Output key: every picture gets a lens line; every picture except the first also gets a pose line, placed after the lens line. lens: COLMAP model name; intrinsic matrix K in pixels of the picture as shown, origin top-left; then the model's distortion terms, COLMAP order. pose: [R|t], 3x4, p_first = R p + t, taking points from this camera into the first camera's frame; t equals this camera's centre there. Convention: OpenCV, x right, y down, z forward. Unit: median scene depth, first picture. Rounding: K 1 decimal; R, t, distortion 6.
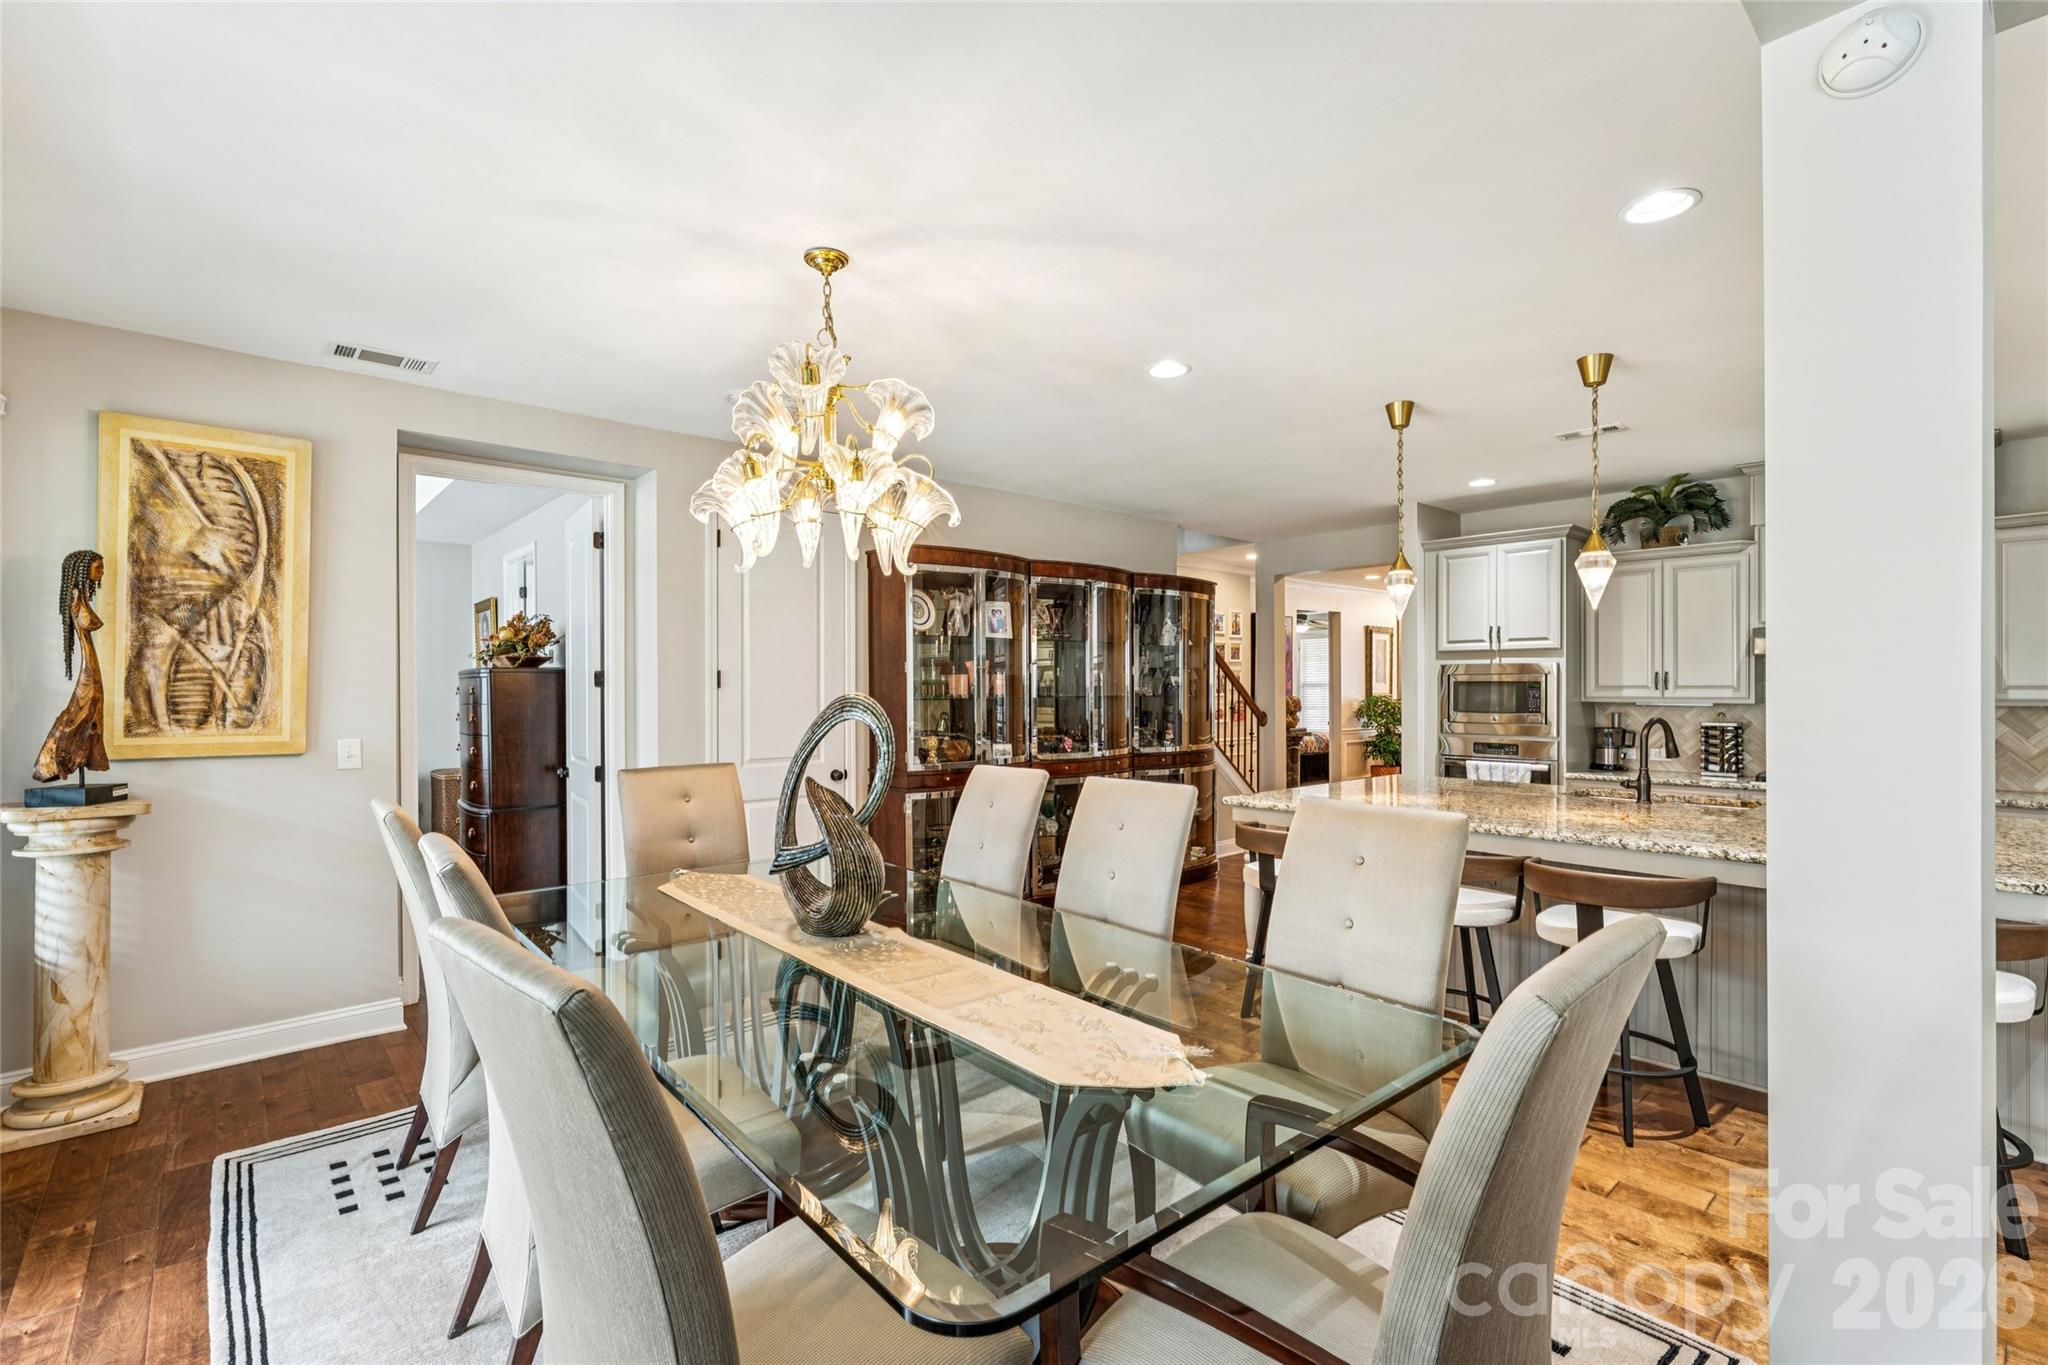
lens RADIAL K [[928.1, 0, 1030.5], [0, 928.1, 682.5], [0, 0, 1]] dist [-0.000985, -0.000025]
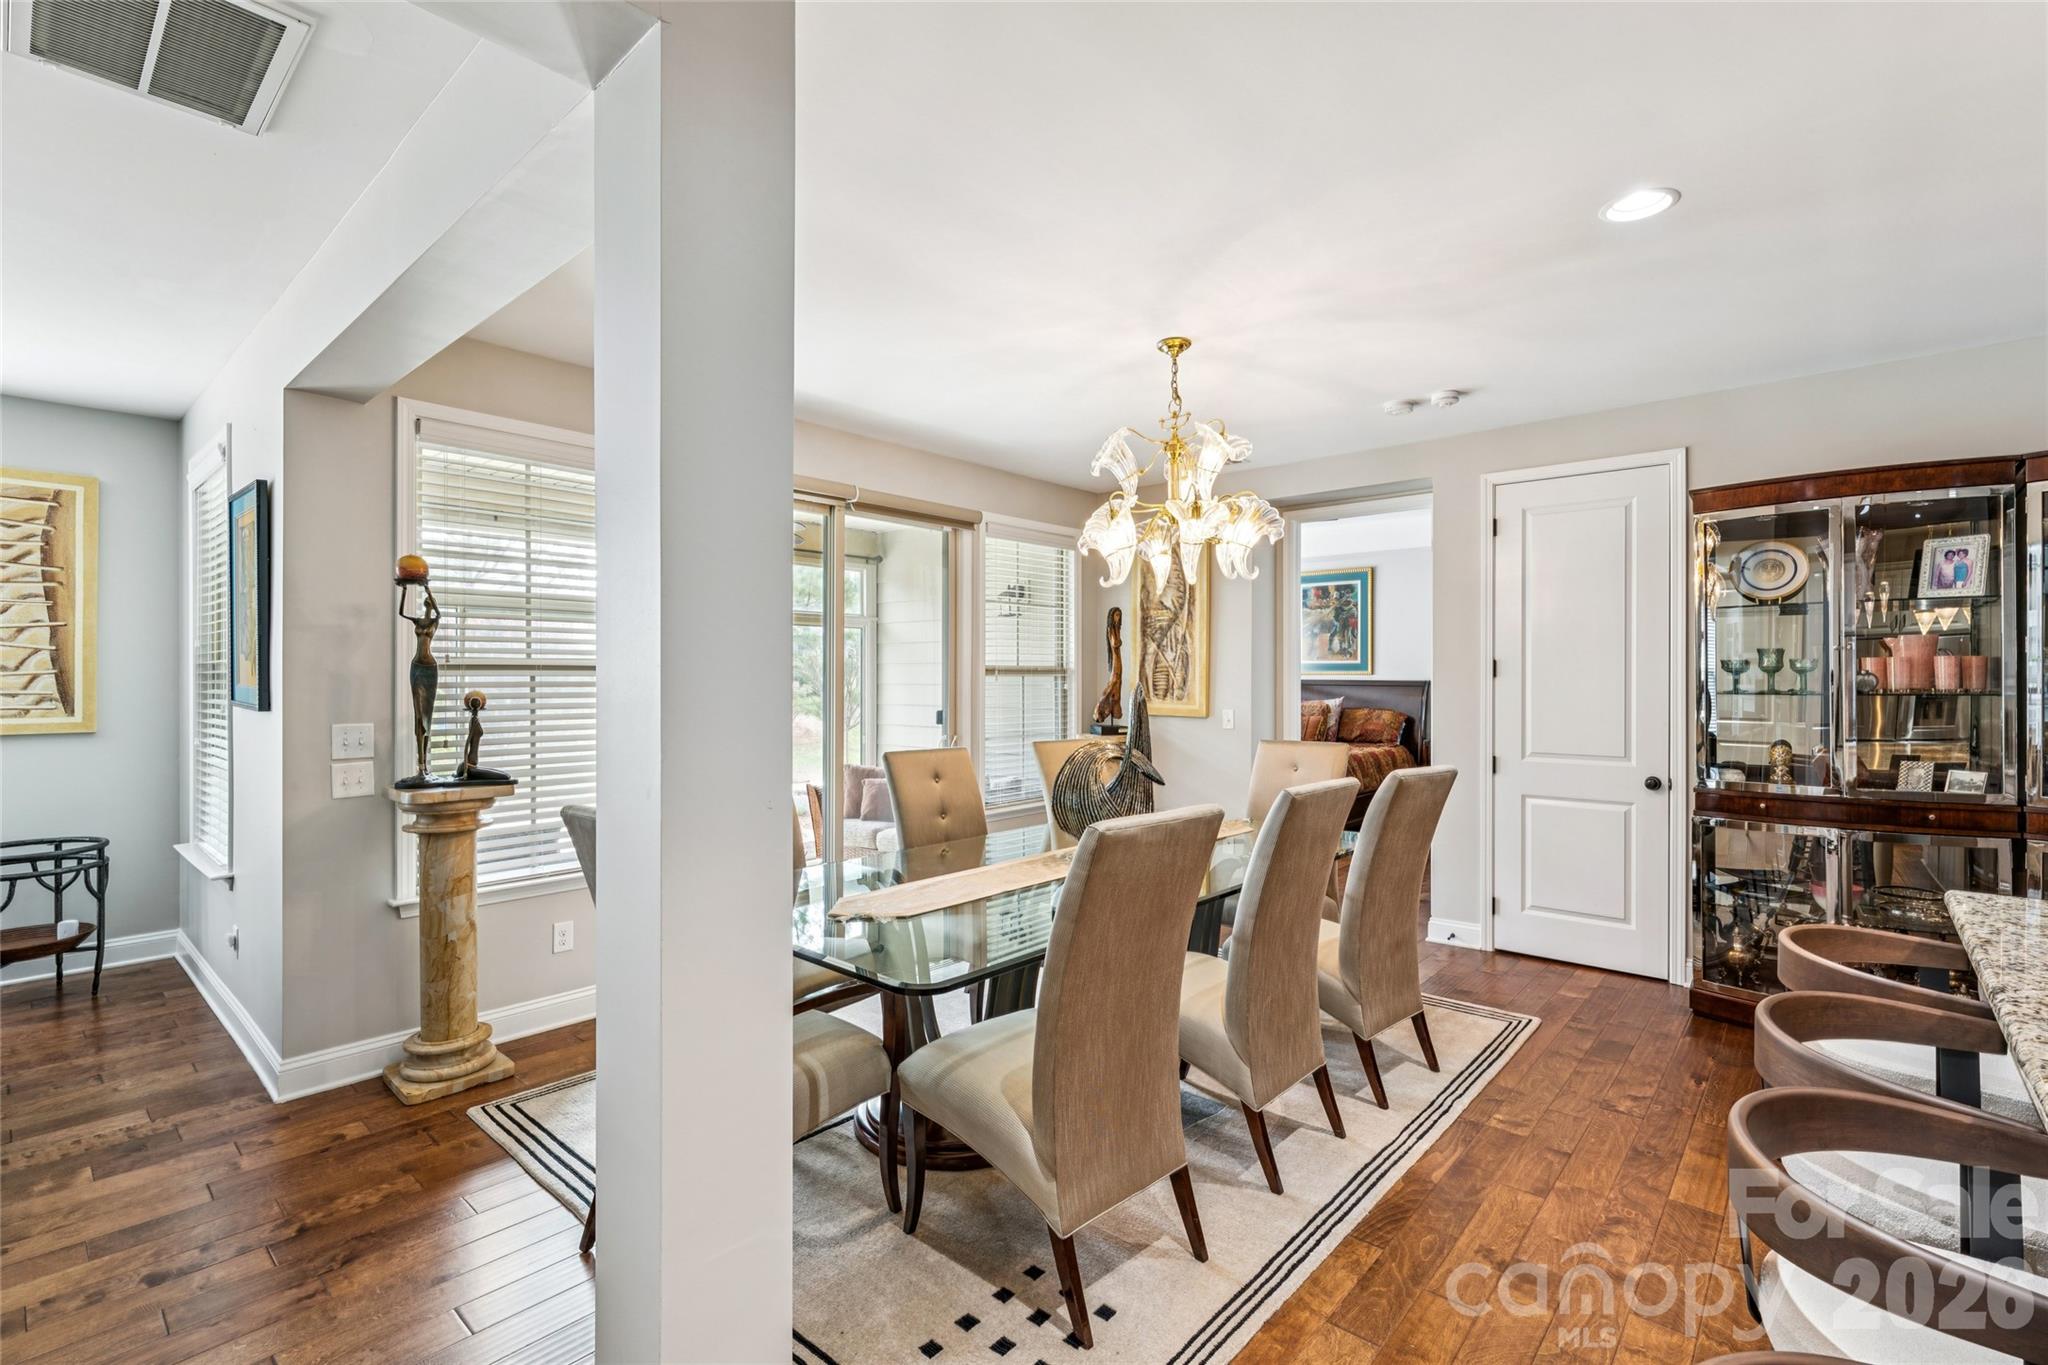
lens RADIAL K [[928.1, 0, 1017.7], [0, 928.1, 672.6], [0, 0, 1]] dist [-0.000985, -0.000025]
pose [[0.104458, -0.003423, -0.994523, 0.515888], [0.003809, 0.999988, -0.003042, 0.001482], [0.994522, -0.003470, 0.104469, 0.323343]]
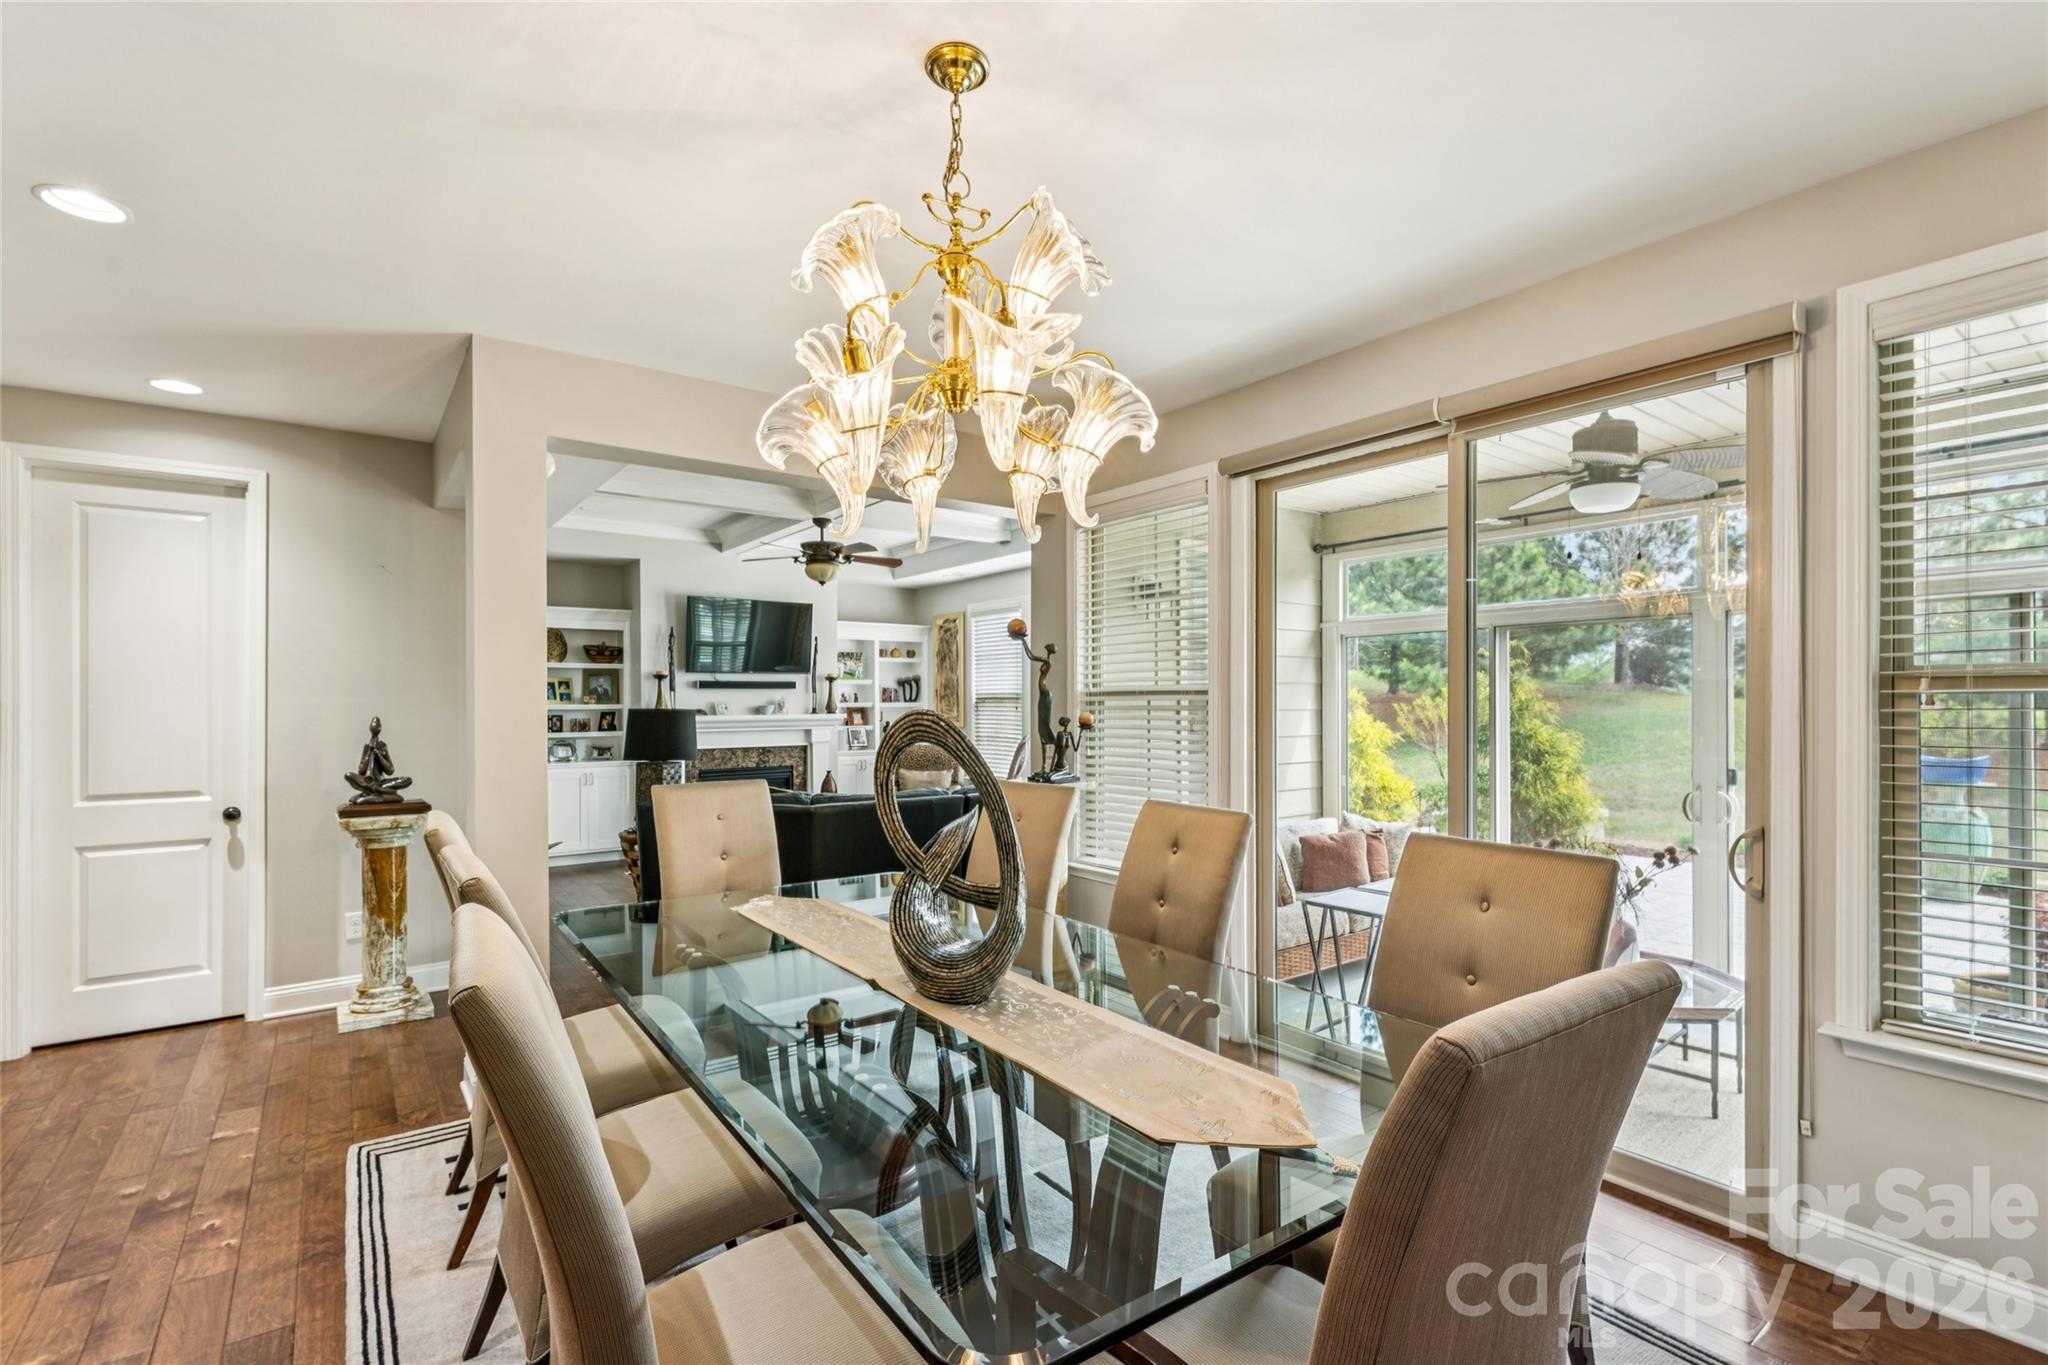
lens RADIAL K [[928.1, 0, 1029.1], [0, 928.1, 705.5], [0, 0, 1]] dist [-0.000985, -0.000025]
pose [[-0.995725, 0.007827, 0.092034, -0.162887], [0.007627, 0.999968, -0.002526, 0.005464], [-0.092051, -0.001813, -0.995753, 0.823715]]
